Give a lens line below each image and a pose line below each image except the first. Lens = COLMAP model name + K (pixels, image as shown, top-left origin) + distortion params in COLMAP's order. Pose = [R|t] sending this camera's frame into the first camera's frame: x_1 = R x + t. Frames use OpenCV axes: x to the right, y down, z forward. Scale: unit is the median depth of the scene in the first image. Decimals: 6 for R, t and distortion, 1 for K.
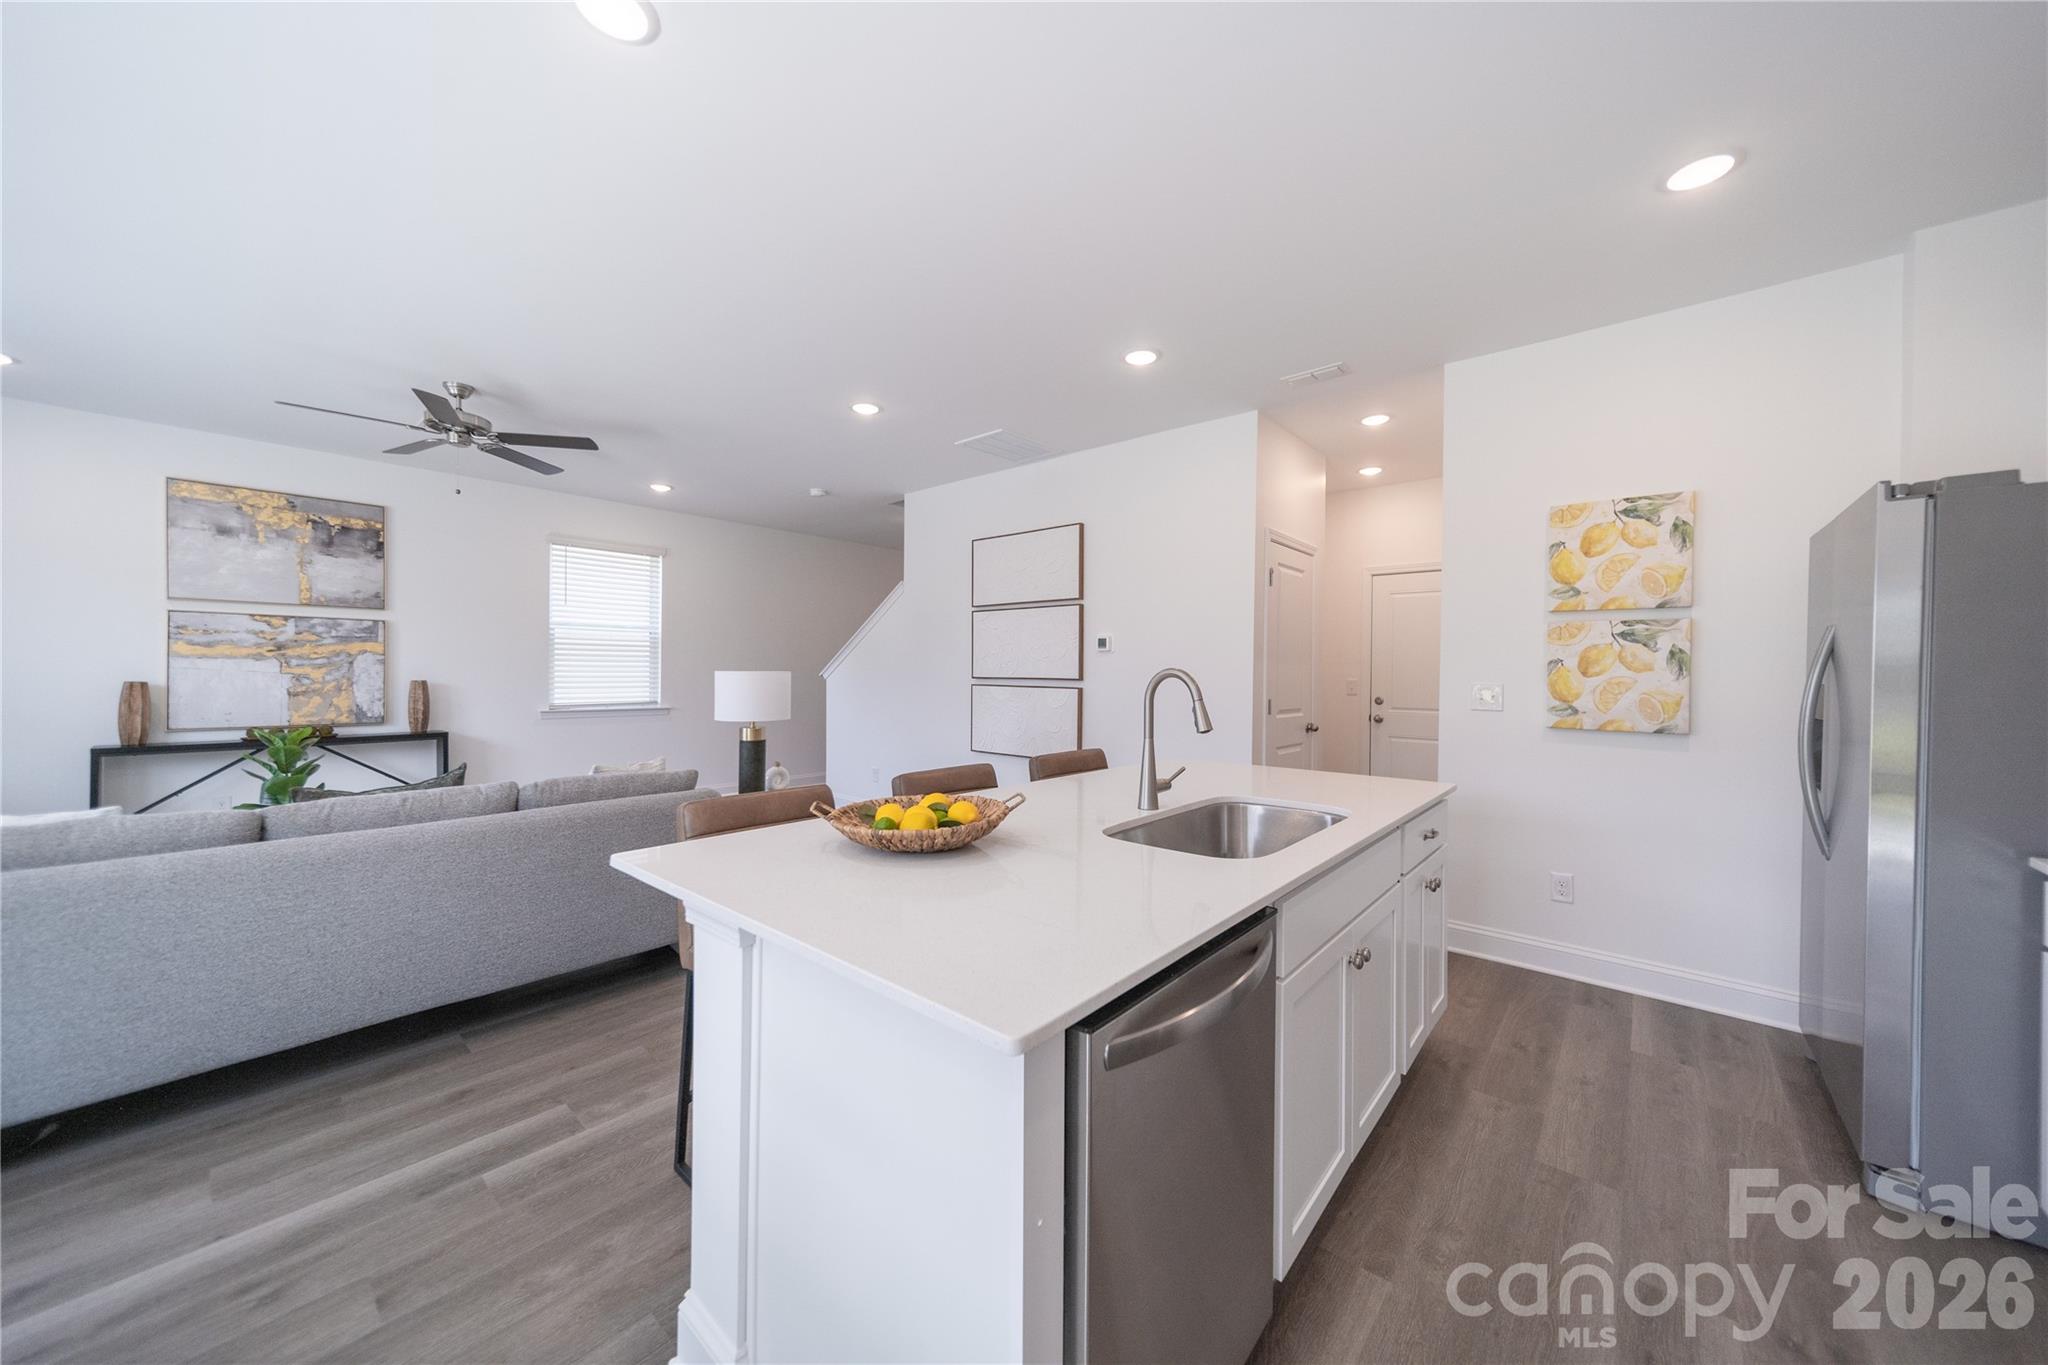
lens RADIAL K [[715.3, 0, 1029.3], [0, 715.3, 675.4], [0, 0, 1]] dist [0.008327, 0.000181]
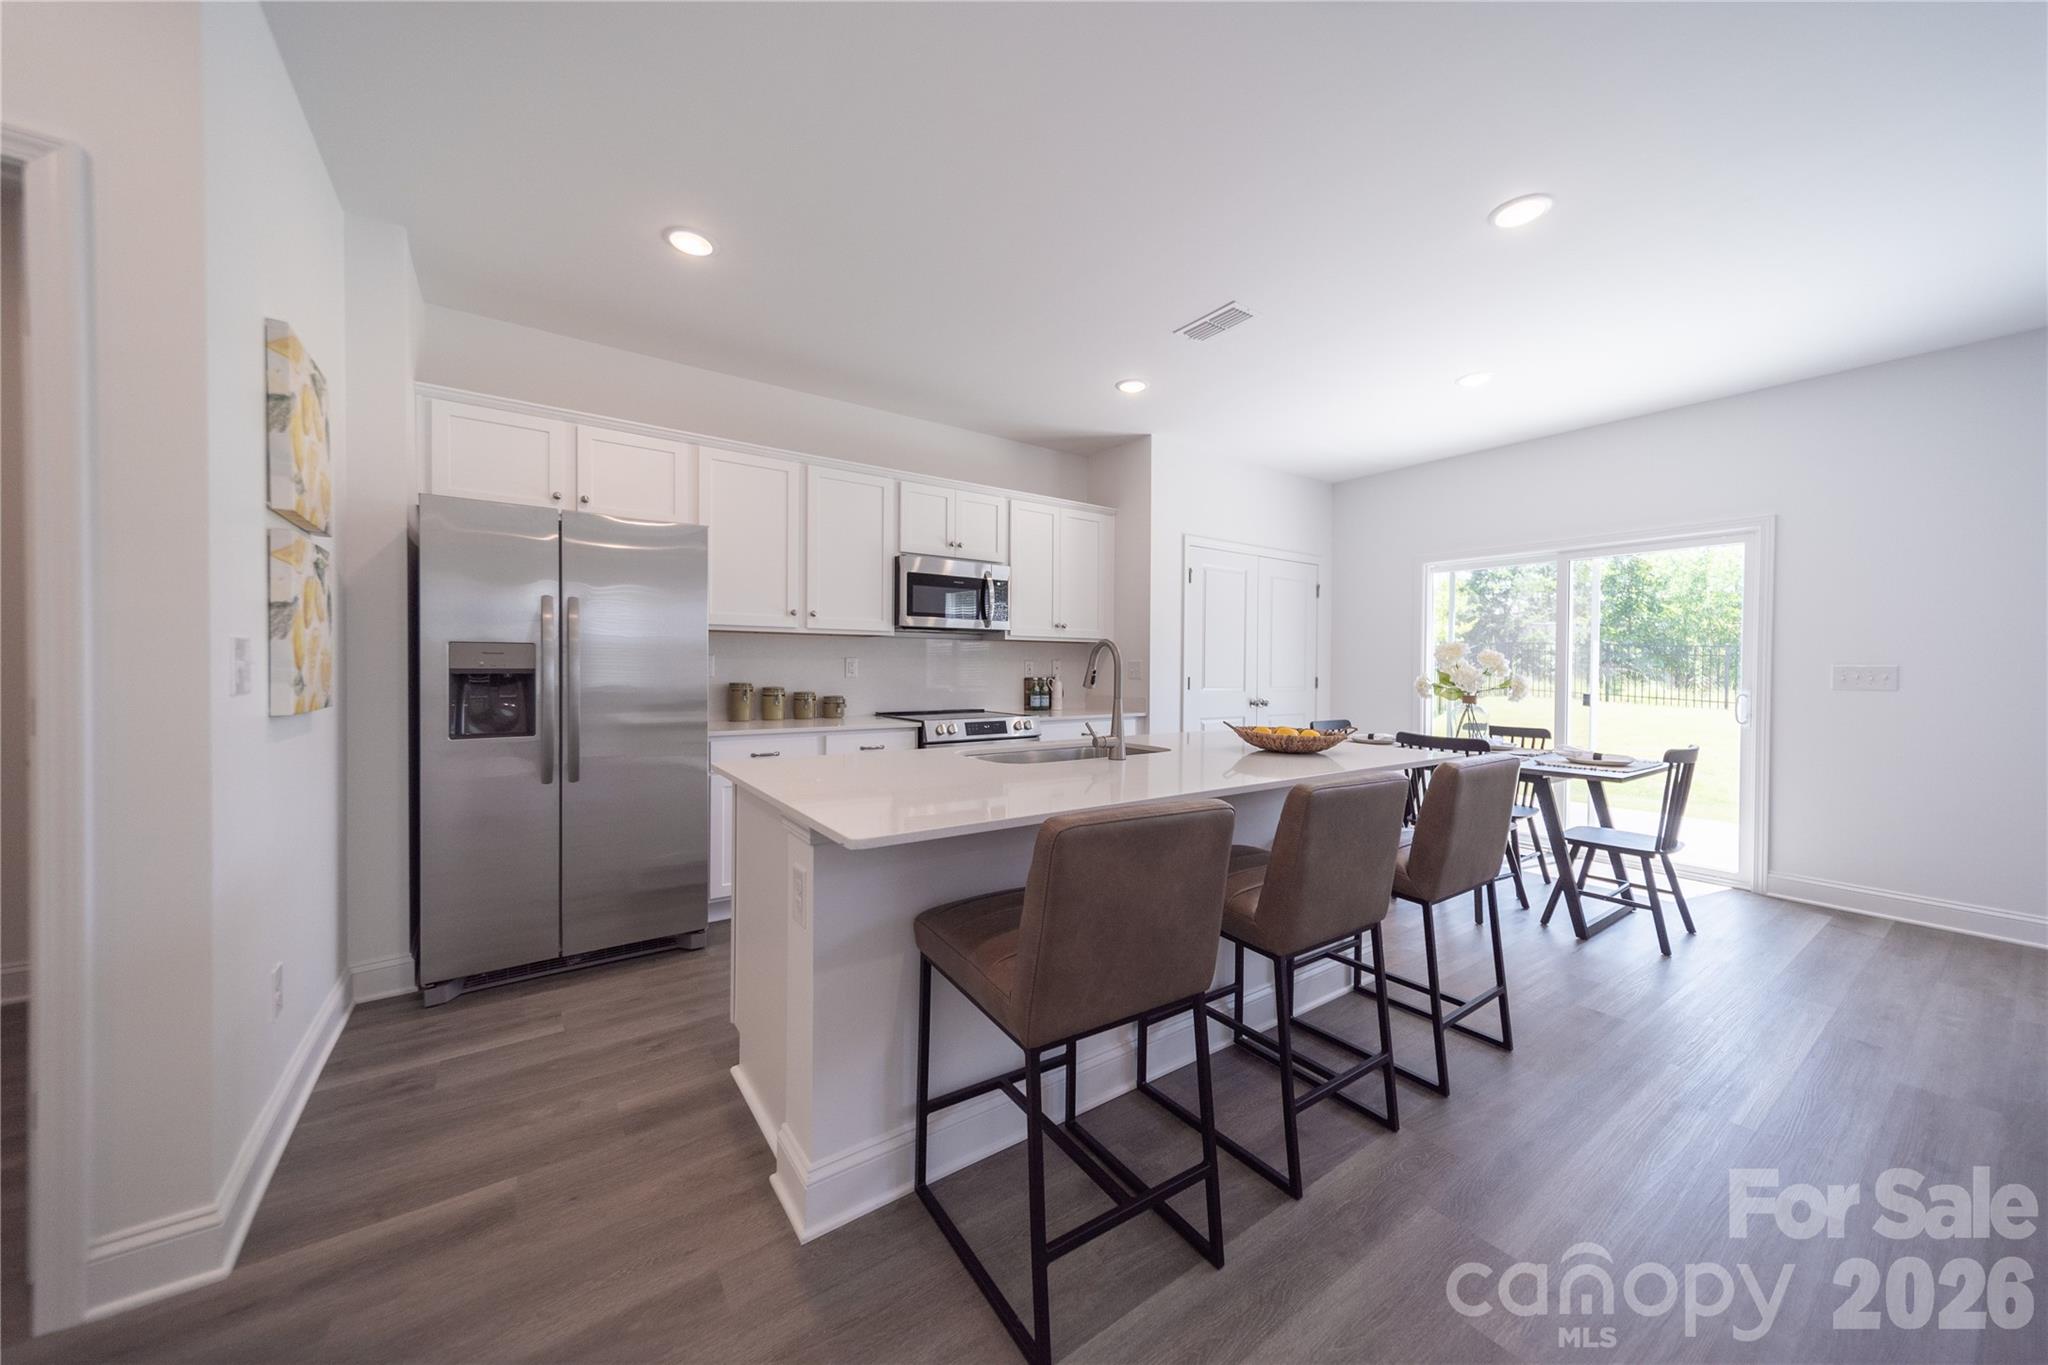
lens RADIAL K [[715.3, 0, 1029.3], [0, 715.3, 675.4], [0, 0, 1]] dist [0.008327, 0.000181]
pose [[-0.970848, -0.022723, 0.238616, 0.023821], [-0.018225, 0.999613, 0.021040, 0.020199], [-0.239002, 0.016077, -0.970886, 1.503187]]
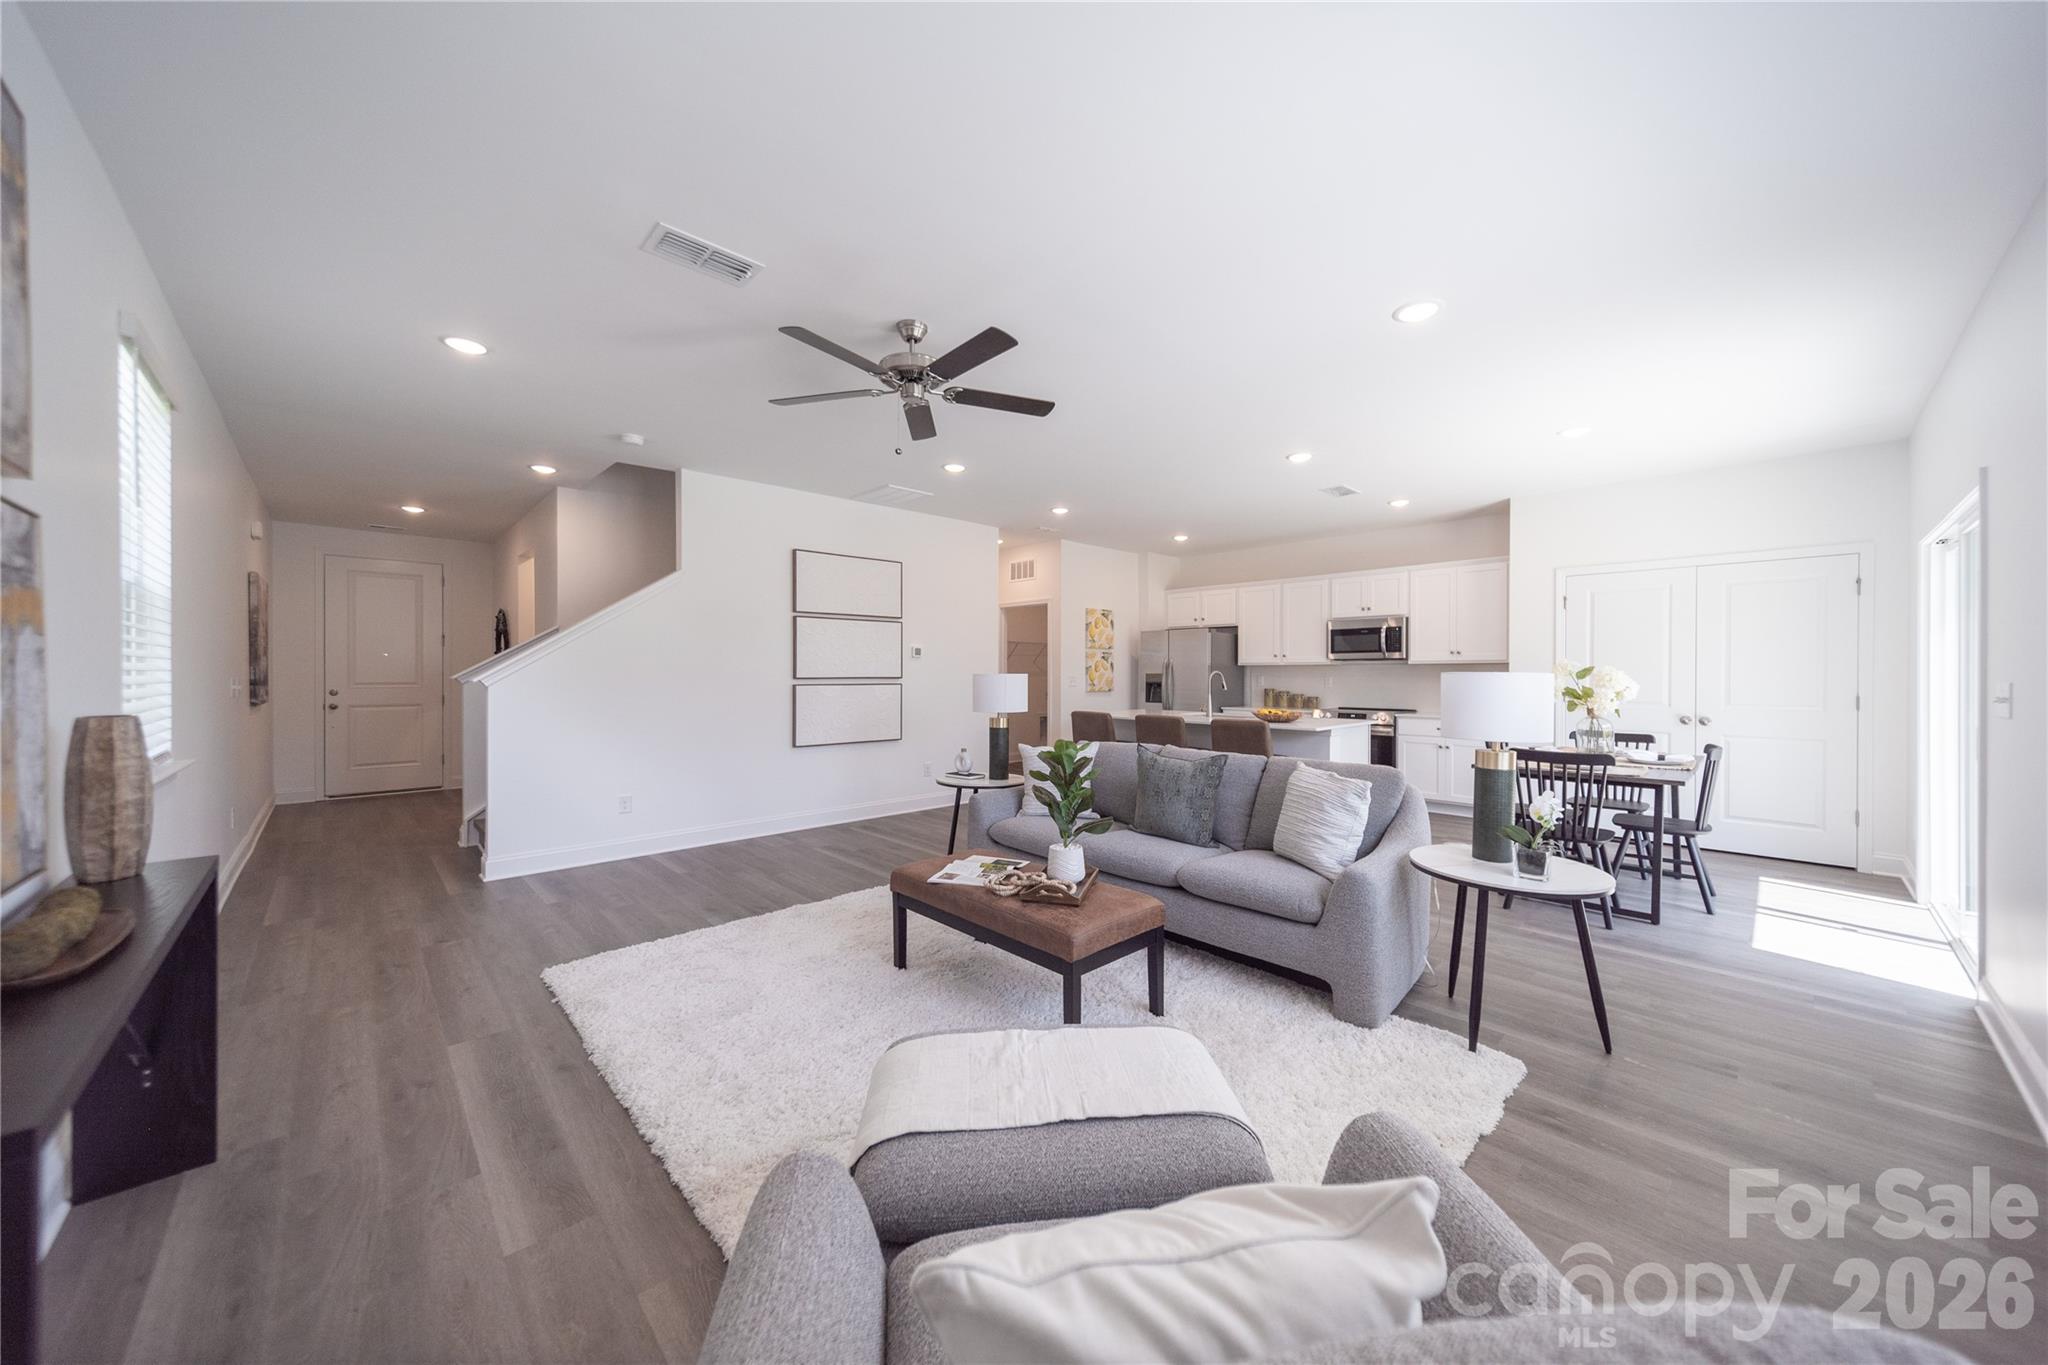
lens RADIAL K [[715.3, 0, 1029.3], [0, 715.3, 675.4], [0, 0, 1]] dist [0.008327, 0.000181]
pose [[0.102485, -0.013768, 0.994639, -2.056402], [0.006258, 0.999893, 0.013196, -0.024516], [-0.994715, 0.004872, 0.102561, 1.010422]]
